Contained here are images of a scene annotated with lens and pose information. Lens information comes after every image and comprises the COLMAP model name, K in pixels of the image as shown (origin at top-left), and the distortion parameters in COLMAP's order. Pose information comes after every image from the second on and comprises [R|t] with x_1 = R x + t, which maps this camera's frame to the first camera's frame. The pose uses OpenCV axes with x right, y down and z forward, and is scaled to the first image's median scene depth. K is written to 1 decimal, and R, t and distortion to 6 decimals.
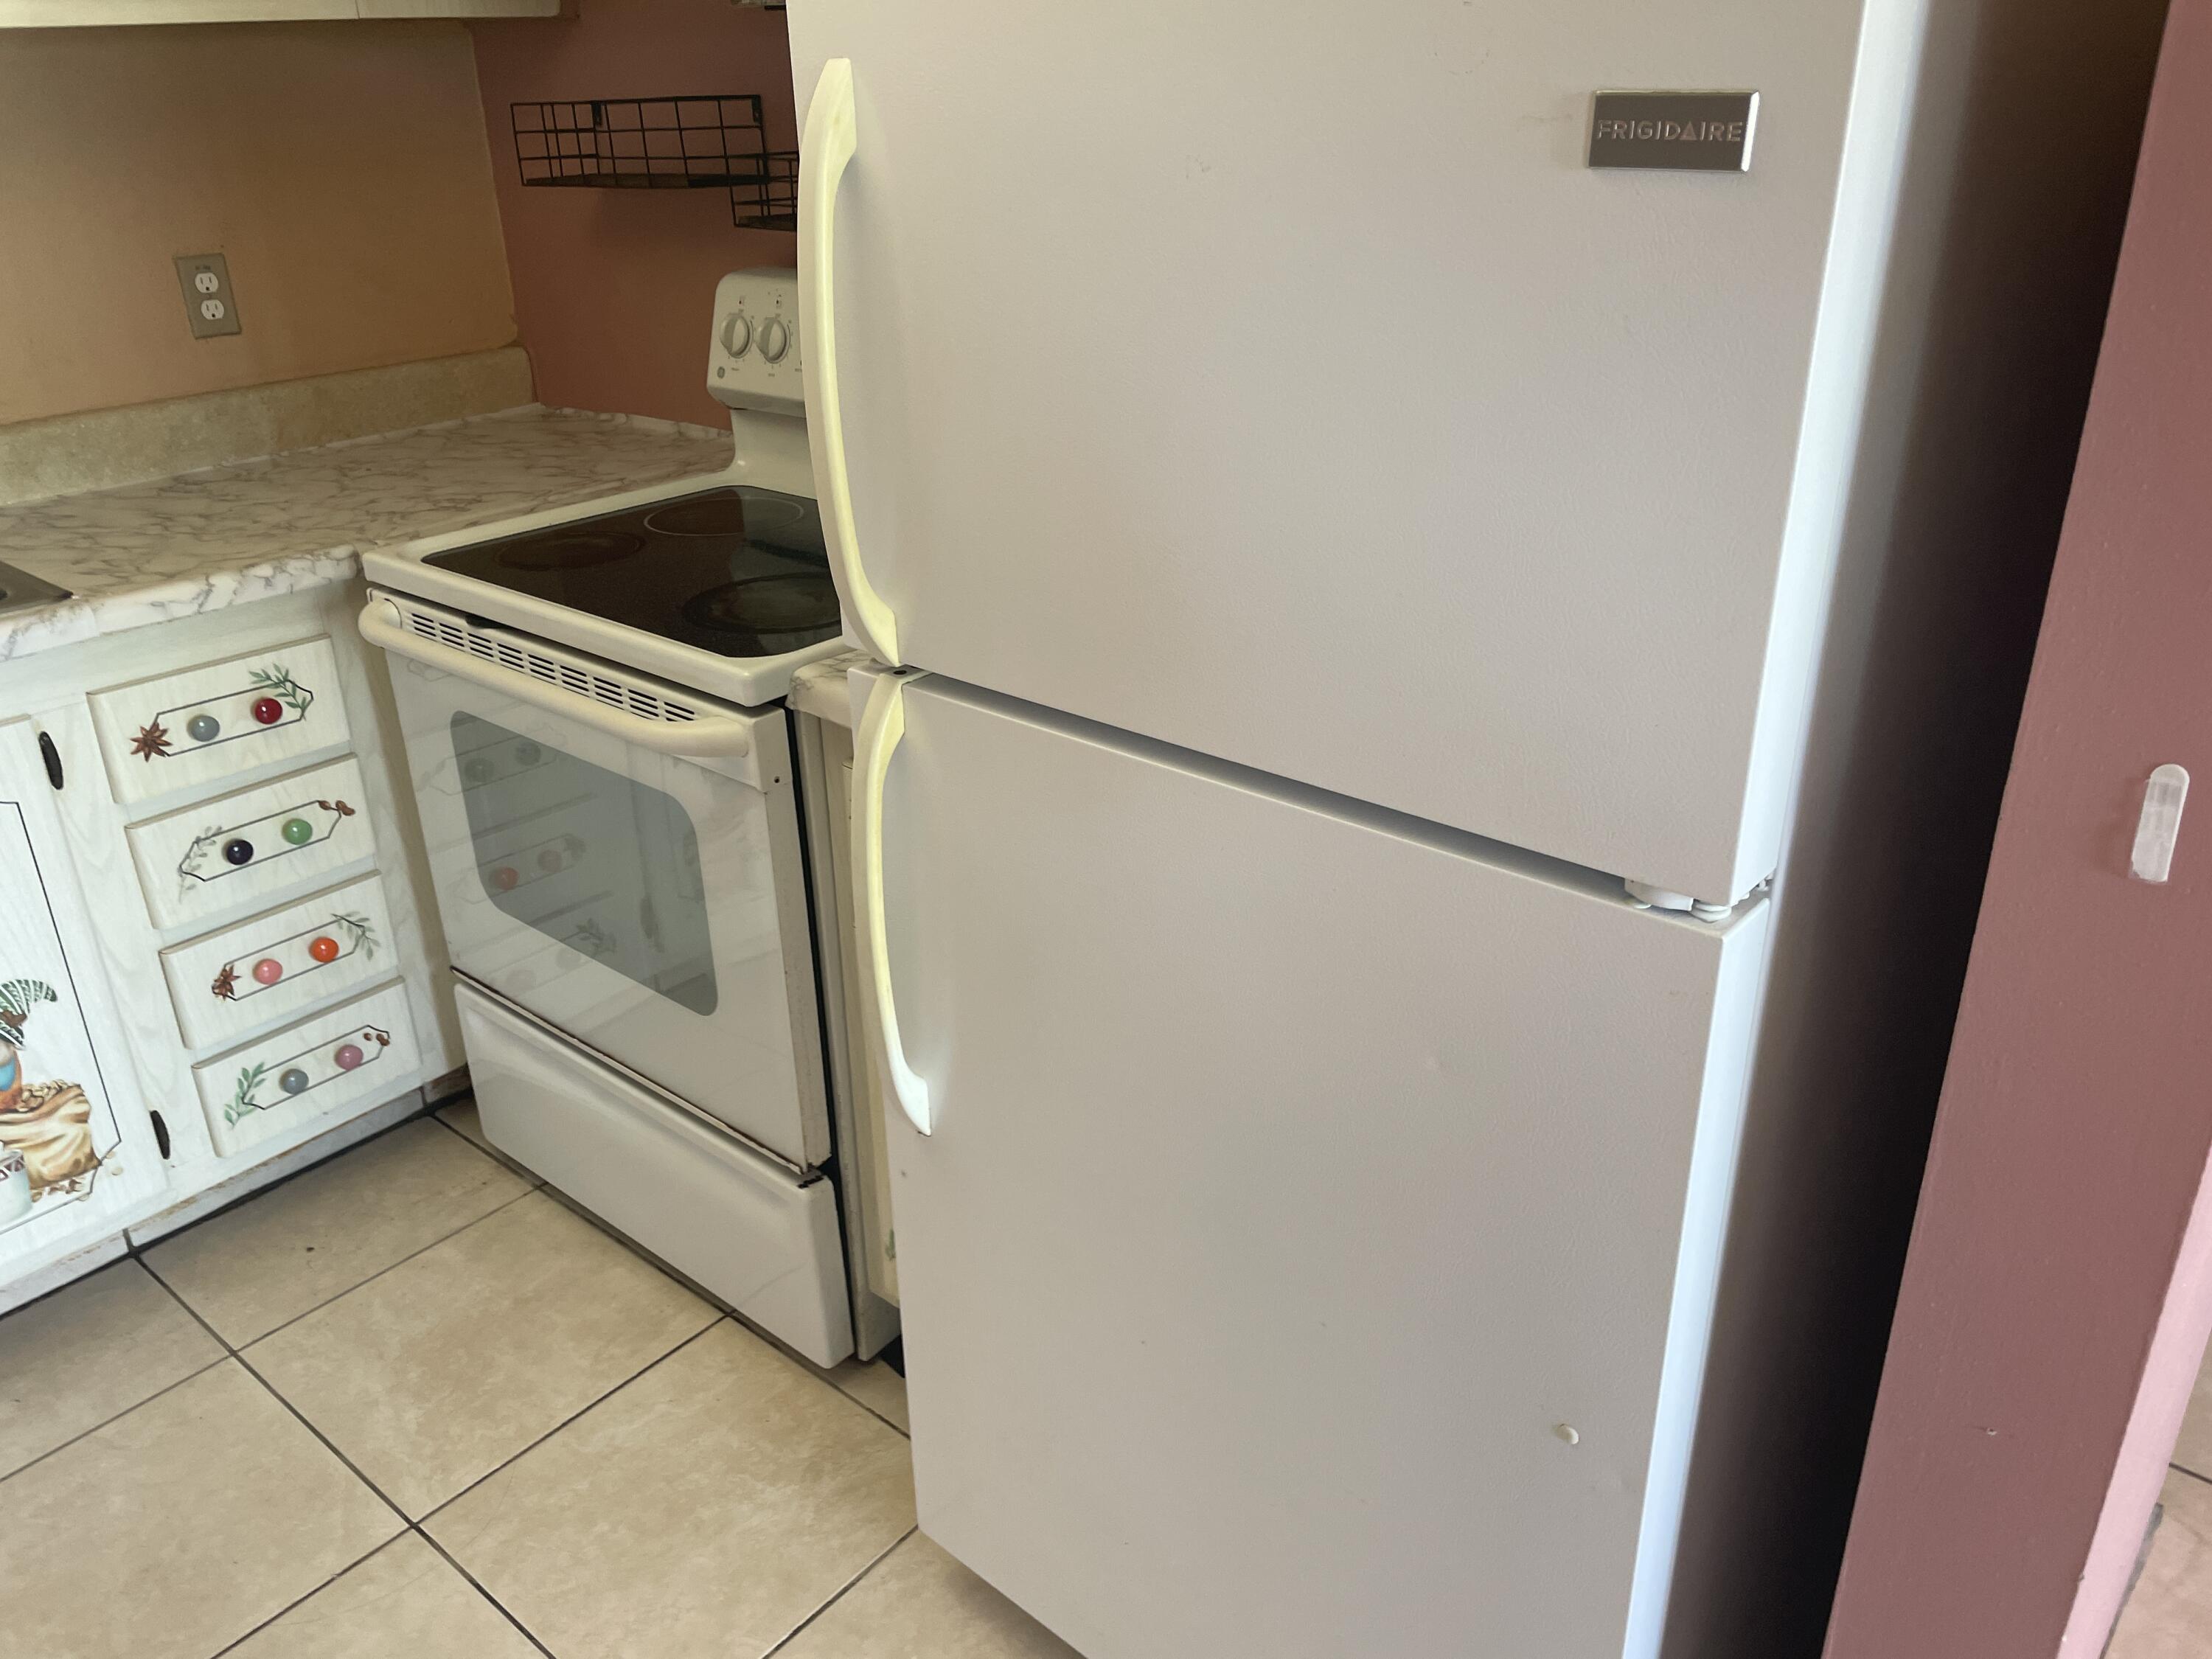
lens RADIAL K [[1660.8, 0, 1116.9], [0, 1660.8, 792.1], [0, 0, 1]] dist [0.071466, -0.109761]
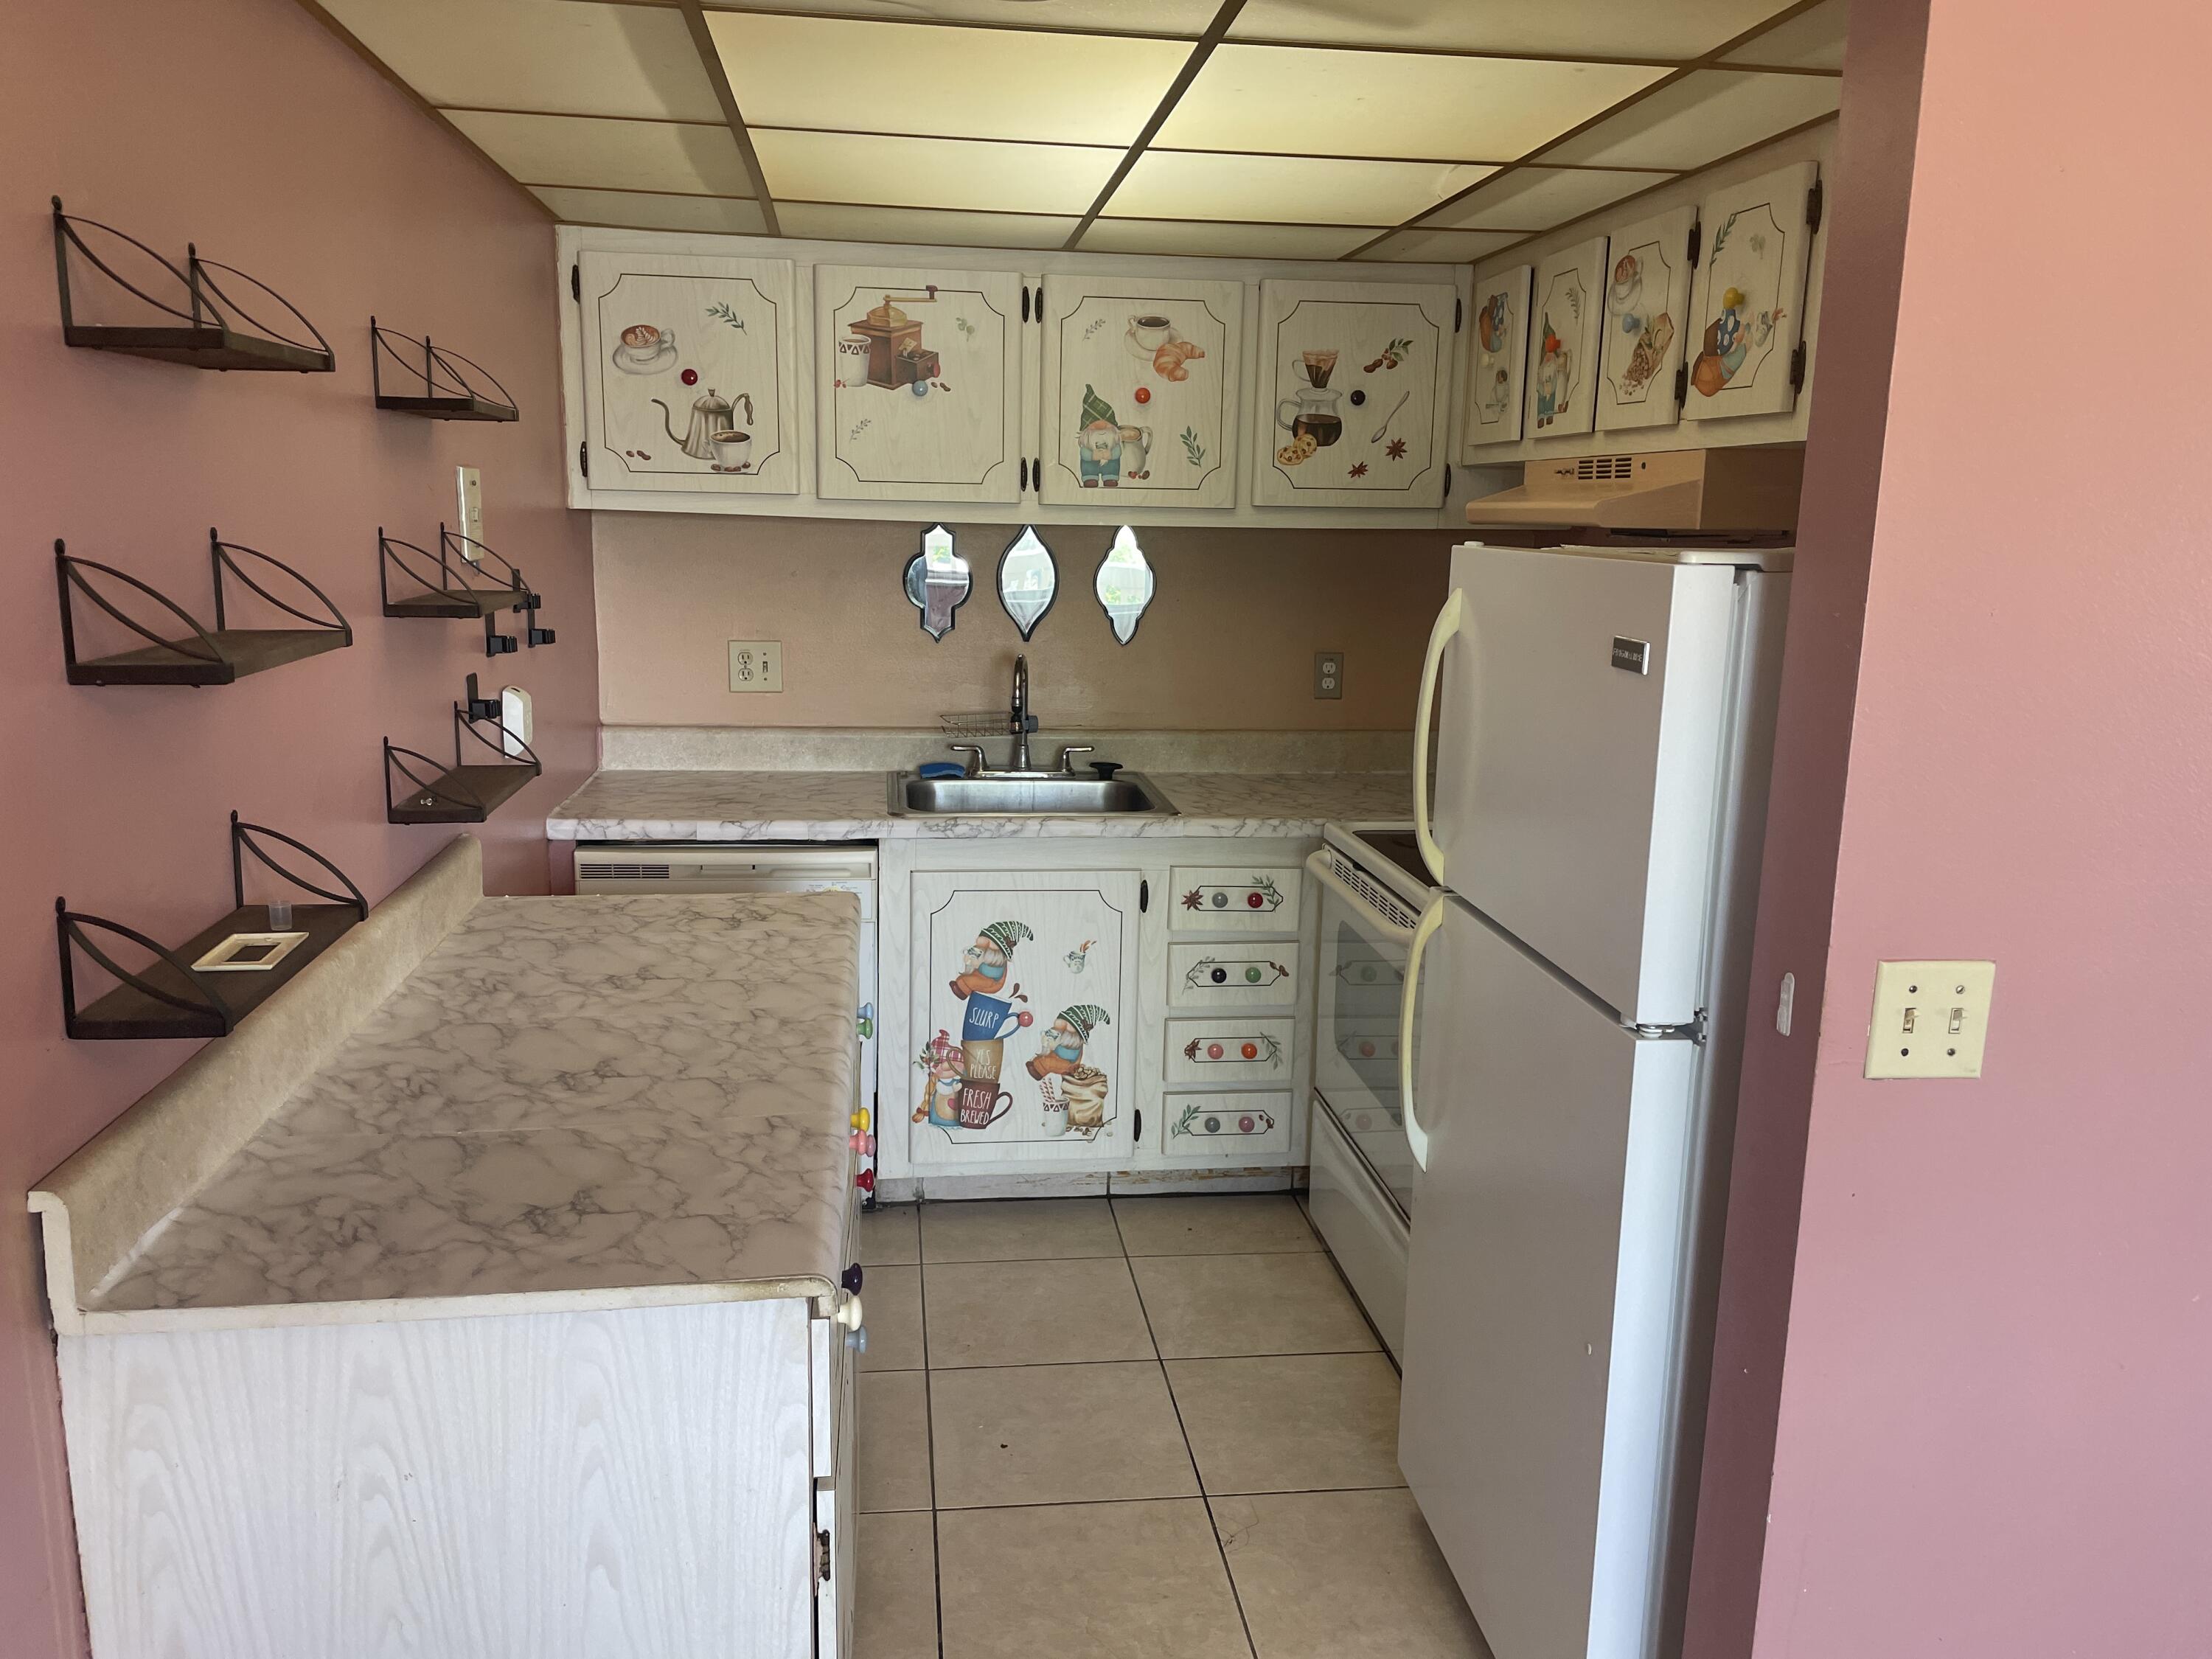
lens RADIAL K [[1660.8, 0, 1116.9], [0, 1660.8, 792.1], [0, 0, 1]] dist [0.071466, -0.109761]
pose [[0.738784, 0.151860, -0.656610, 0.491181], [-0.305109, 0.944085, -0.124946, 0.102647], [0.600922, 0.292645, 0.743809, -0.388036]]
